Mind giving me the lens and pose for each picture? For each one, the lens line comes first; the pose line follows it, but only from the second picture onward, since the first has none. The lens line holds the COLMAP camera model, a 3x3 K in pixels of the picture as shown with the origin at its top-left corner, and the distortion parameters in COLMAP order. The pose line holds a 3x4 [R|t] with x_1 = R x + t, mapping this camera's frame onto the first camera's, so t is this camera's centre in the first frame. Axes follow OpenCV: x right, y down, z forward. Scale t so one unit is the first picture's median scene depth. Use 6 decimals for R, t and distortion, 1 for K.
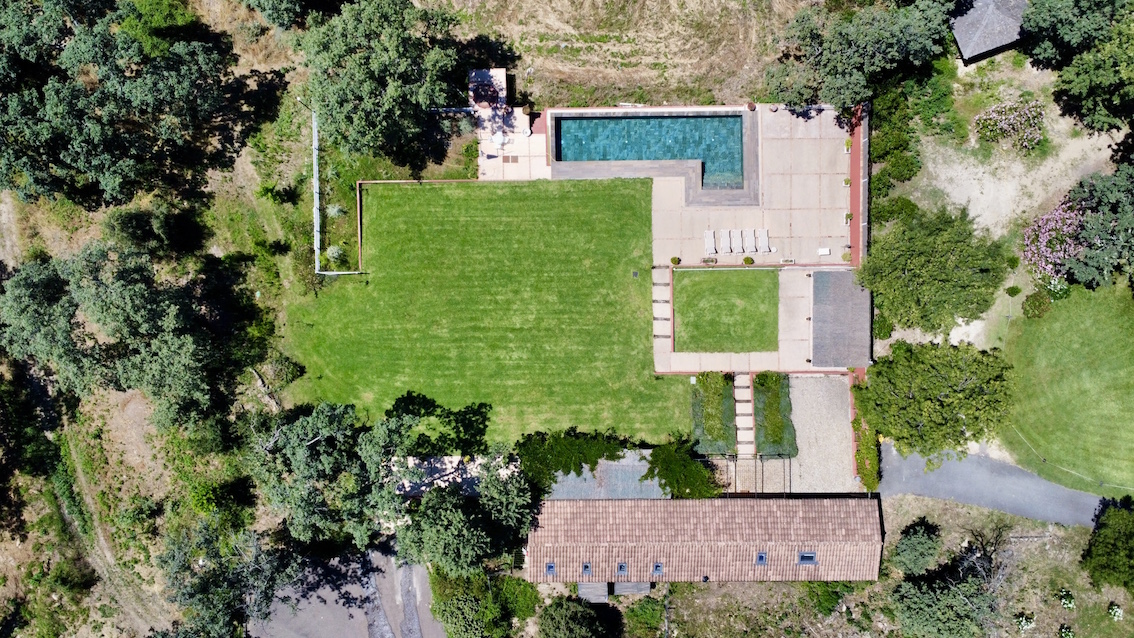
lens RADIAL K [[860.3, 0, 566.7], [0, 860.3, 317.3], [0, 0, 1]] dist [-0.002786, -0.002114]
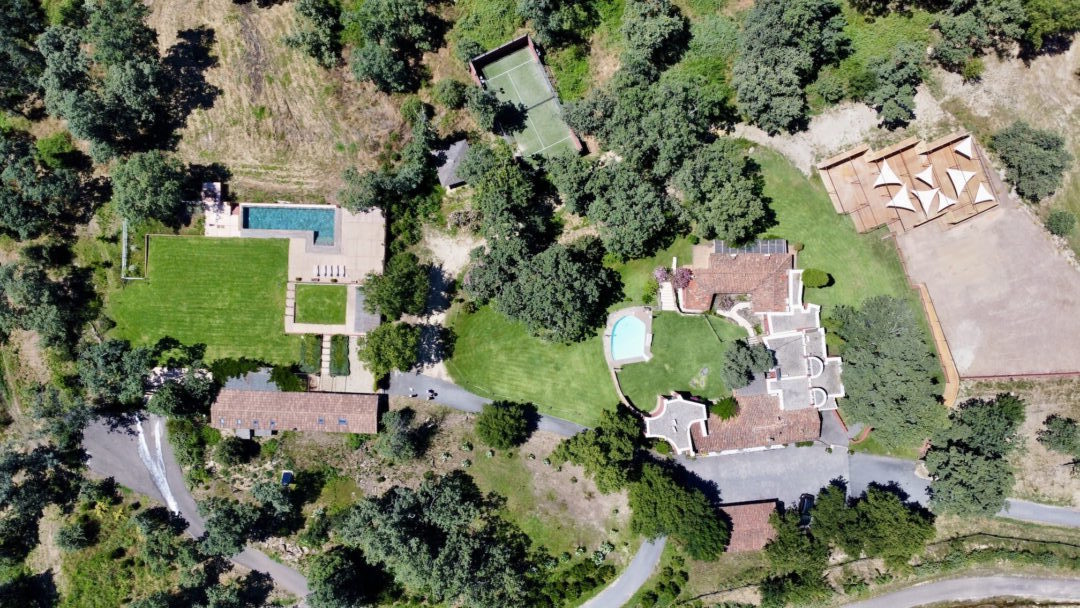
lens RADIAL K [[819.3, 0, 570.9], [0, 819.3, 304.4], [0, 0, 1]] dist [-0.002786, -0.002114]
pose [[0.999099, 0.041838, 0.007082, 0.773355], [-0.041852, 0.999122, 0.001779, -0.035662], [-0.007001, -0.002074, 0.999973, -0.980034]]
